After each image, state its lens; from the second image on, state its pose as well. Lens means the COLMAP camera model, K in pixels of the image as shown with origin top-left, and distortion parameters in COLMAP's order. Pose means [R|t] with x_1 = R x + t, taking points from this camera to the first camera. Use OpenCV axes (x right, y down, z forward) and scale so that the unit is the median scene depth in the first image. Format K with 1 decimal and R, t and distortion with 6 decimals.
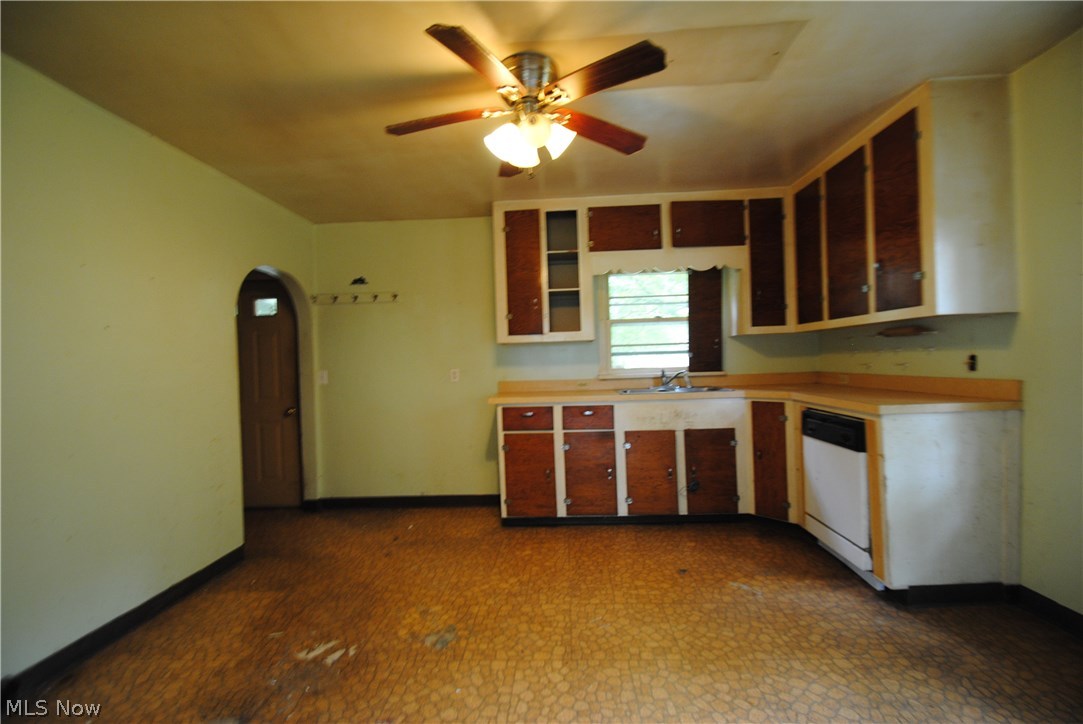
lens RADIAL K [[486.1, 0, 541.5], [0, 486.1, 362.0], [0, 0, 1]] dist [0.019453, -0.020111]
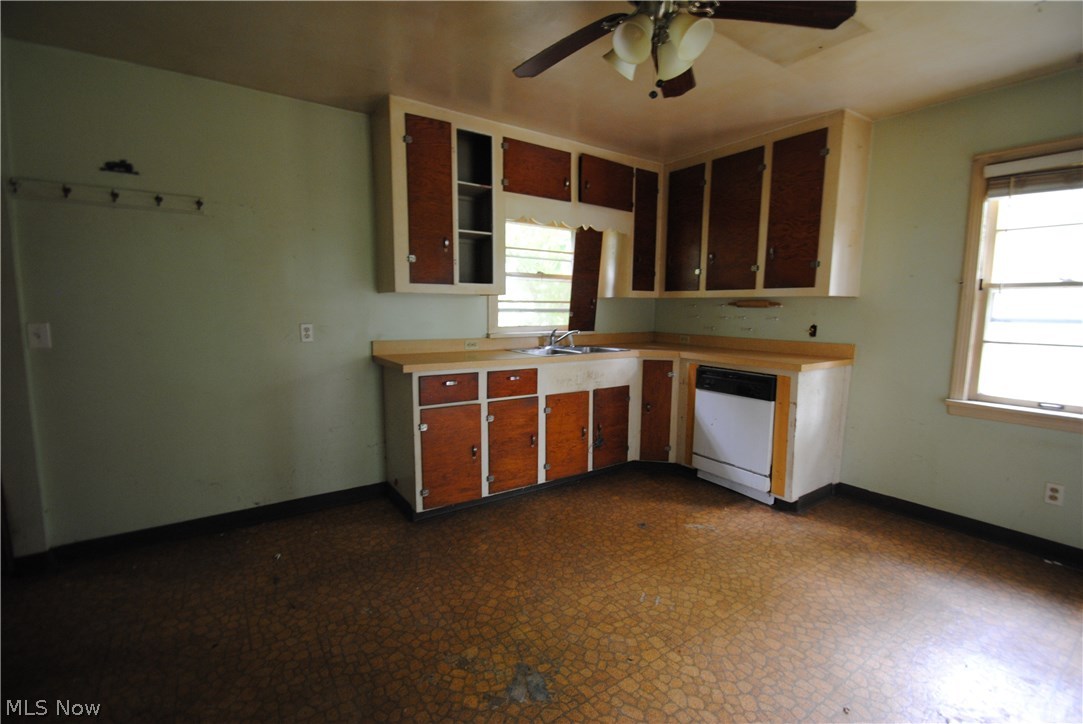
lens RADIAL K [[486.1, 0, 541.5], [0, 486.1, 362.0], [0, 0, 1]] dist [0.019453, -0.020111]
pose [[0.787795, -0.032093, 0.615101, -0.421730], [-0.033851, 0.994876, 0.095263, -0.011465], [-0.615007, -0.095870, 0.782672, 0.281768]]
